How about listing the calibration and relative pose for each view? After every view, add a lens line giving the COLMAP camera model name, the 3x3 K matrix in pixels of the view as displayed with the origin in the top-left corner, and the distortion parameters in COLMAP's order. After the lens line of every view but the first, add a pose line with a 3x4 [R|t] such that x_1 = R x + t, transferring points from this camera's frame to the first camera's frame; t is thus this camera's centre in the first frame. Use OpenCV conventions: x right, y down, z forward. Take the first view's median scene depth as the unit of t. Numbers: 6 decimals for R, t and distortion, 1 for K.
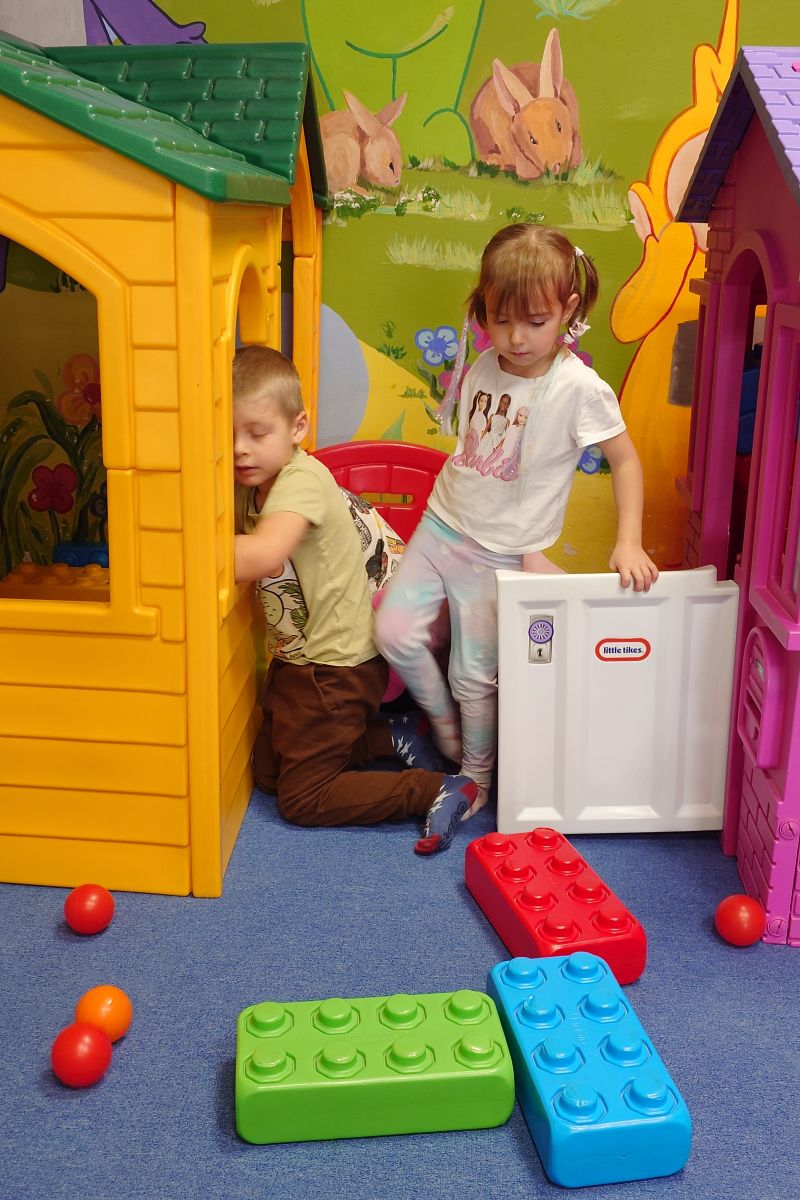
lens RADIAL K [[1219.2, 0, 400.0], [0, 1219.2, 600.0], [0, 0, 1]] dist [-0.010653, -0.007371]
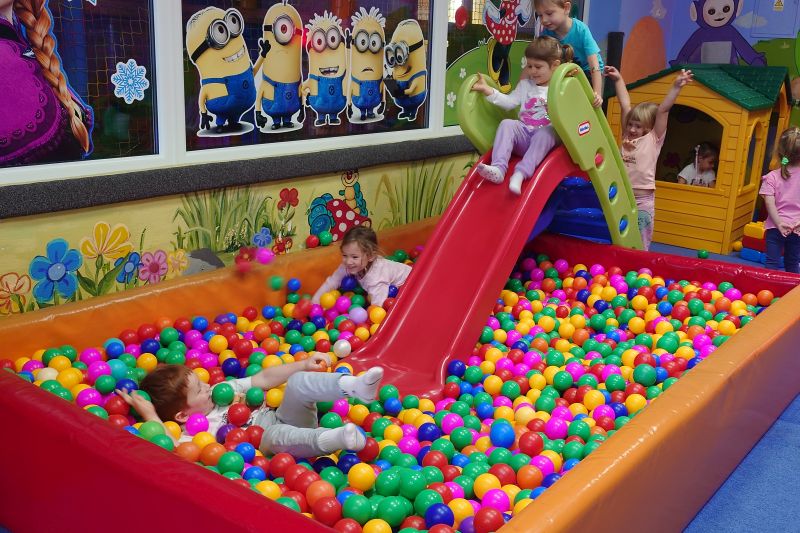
lens RADIAL K [[855.0, 0, 403.7], [0, 855.0, 268.4], [0, 0, 1]] dist [-0.005103, 0.004187]
pose [[0.838579, 0.155075, -0.522243, 0.367760], [-0.185455, 0.982634, -0.006006, 0.376946], [0.512242, 0.101889, 0.852776, -1.671221]]
